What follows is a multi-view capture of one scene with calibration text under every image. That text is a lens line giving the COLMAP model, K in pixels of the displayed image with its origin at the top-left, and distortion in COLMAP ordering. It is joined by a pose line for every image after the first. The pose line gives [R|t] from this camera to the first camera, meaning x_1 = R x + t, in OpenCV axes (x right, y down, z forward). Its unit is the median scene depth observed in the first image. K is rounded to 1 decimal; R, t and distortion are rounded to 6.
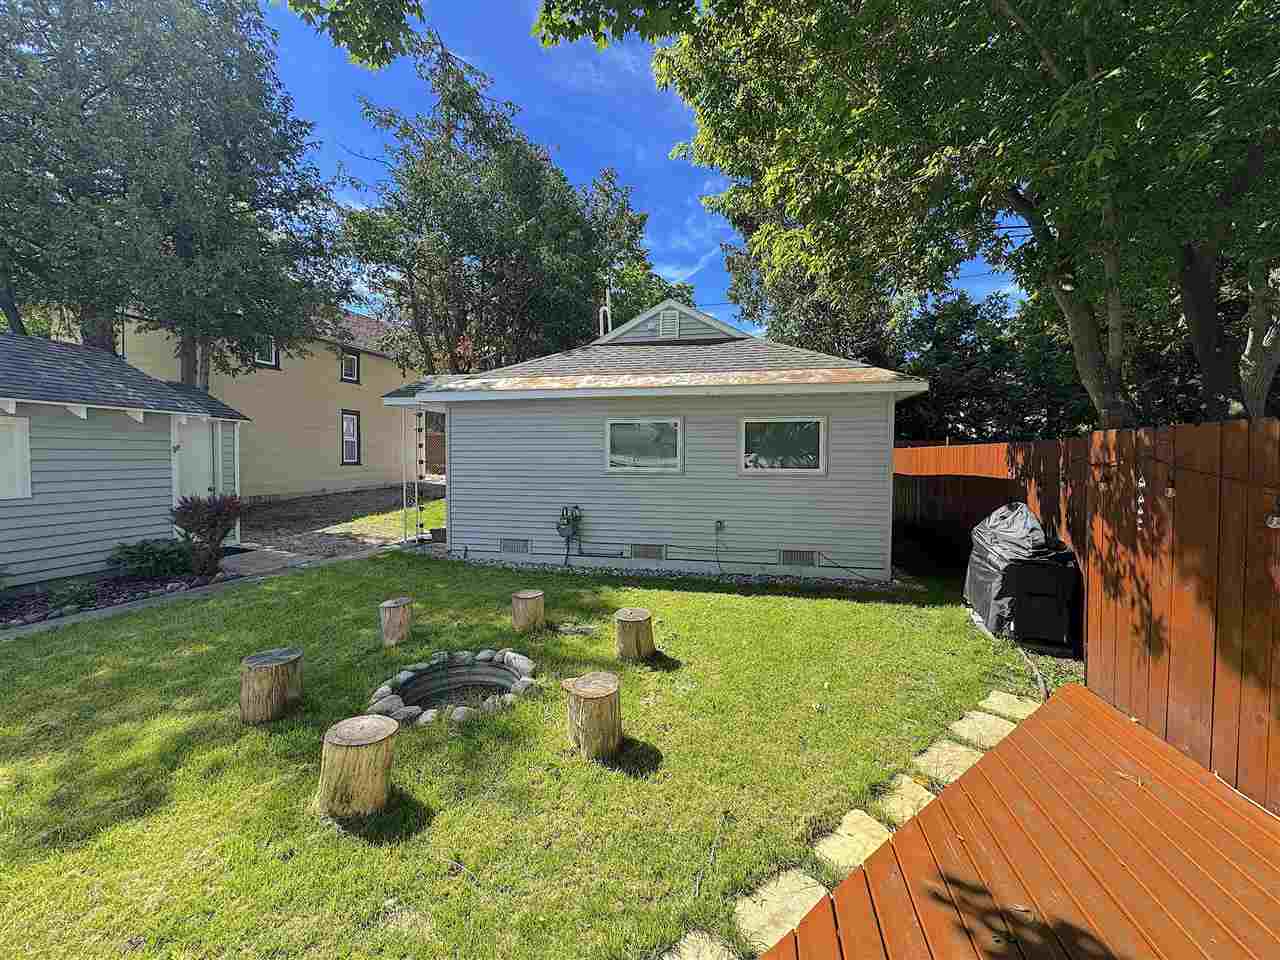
lens RADIAL K [[517.6, 0, 643.8], [0, 517.6, 473.8], [0, 0, 1]] dist [-0.001557, 0.000100]
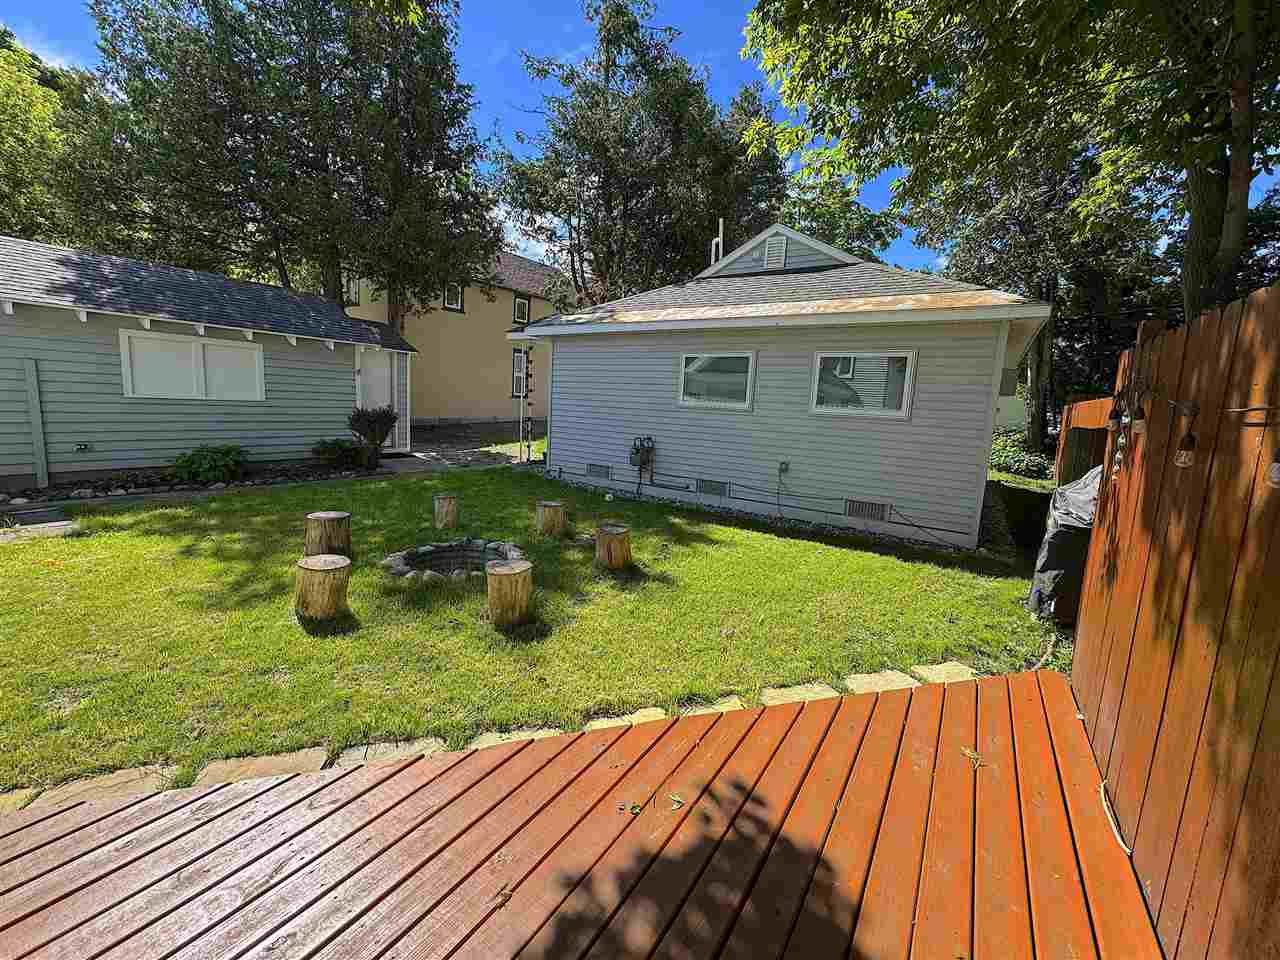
lens RADIAL K [[517.6, 0, 642.7], [0, 517.6, 477.9], [0, 0, 1]] dist [-0.001557, 0.000100]
pose [[0.930603, 0.095497, -0.353353, 0.235918], [-0.058455, 0.991750, 0.114080, 0.024895], [0.361332, -0.085508, 0.928508, 0.021632]]
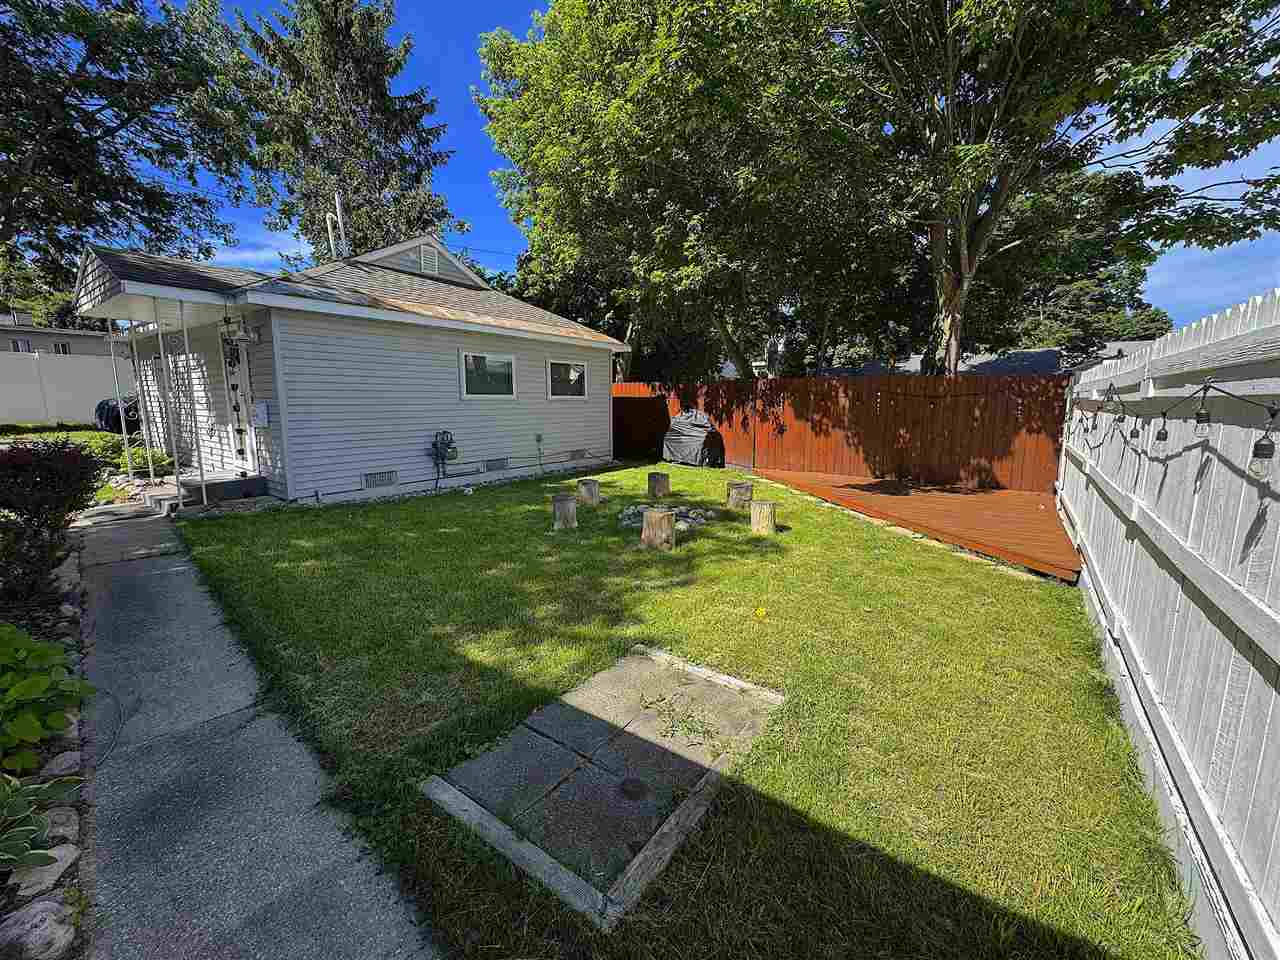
lens RADIAL K [[517.6, 0, 643.3], [0, 517.6, 473.2], [0, 0, 1]] dist [-0.001557, 0.000100]
pose [[0.398020, -0.133658, 0.907588, -0.960048], [0.028404, 0.990651, 0.133434, 0.017272], [-0.916937, -0.027331, 0.398095, 0.199453]]
